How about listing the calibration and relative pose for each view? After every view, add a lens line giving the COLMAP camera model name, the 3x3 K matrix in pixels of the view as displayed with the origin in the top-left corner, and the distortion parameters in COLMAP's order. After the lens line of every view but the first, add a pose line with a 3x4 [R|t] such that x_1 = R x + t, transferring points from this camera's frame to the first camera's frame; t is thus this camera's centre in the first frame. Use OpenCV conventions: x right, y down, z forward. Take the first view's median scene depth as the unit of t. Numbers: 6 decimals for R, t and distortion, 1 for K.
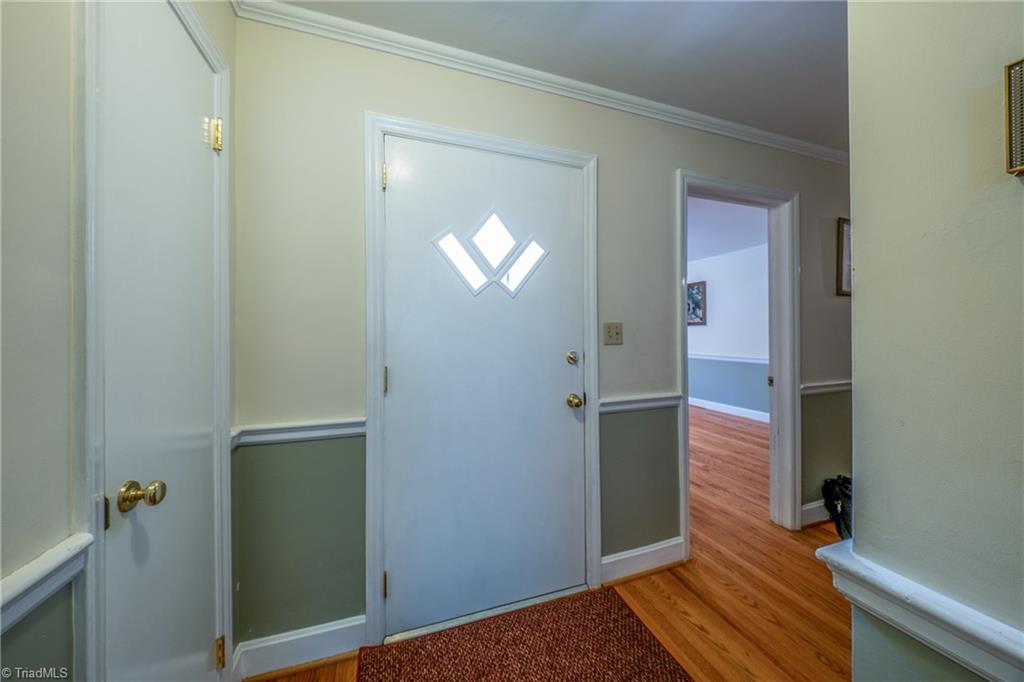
lens RADIAL K [[354.6, 0, 511.7], [0, 354.6, 333.5], [0, 0, 1]] dist [0.008733, -0.000827]
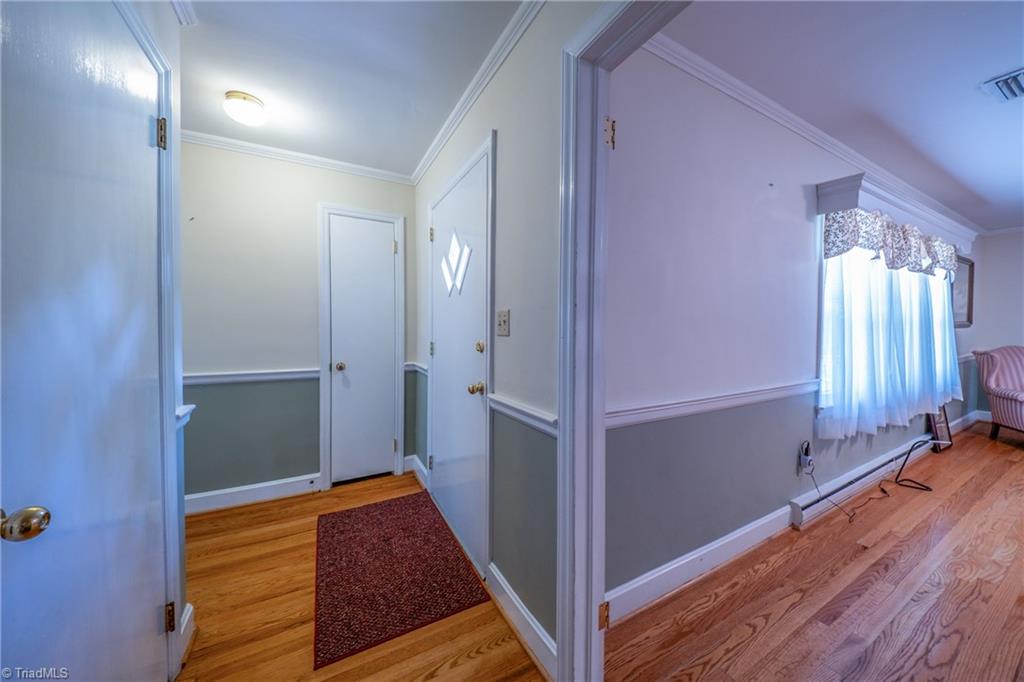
lens RADIAL K [[354.6, 0, 512.5], [0, 354.6, 334.0], [0, 0, 1]] dist [0.008733, -0.000827]
pose [[0.151672, 0.022126, -0.988183, 1.305706], [-0.003171, 0.999755, 0.021899, 0.011699], [0.988426, -0.000188, 0.151705, 1.014967]]
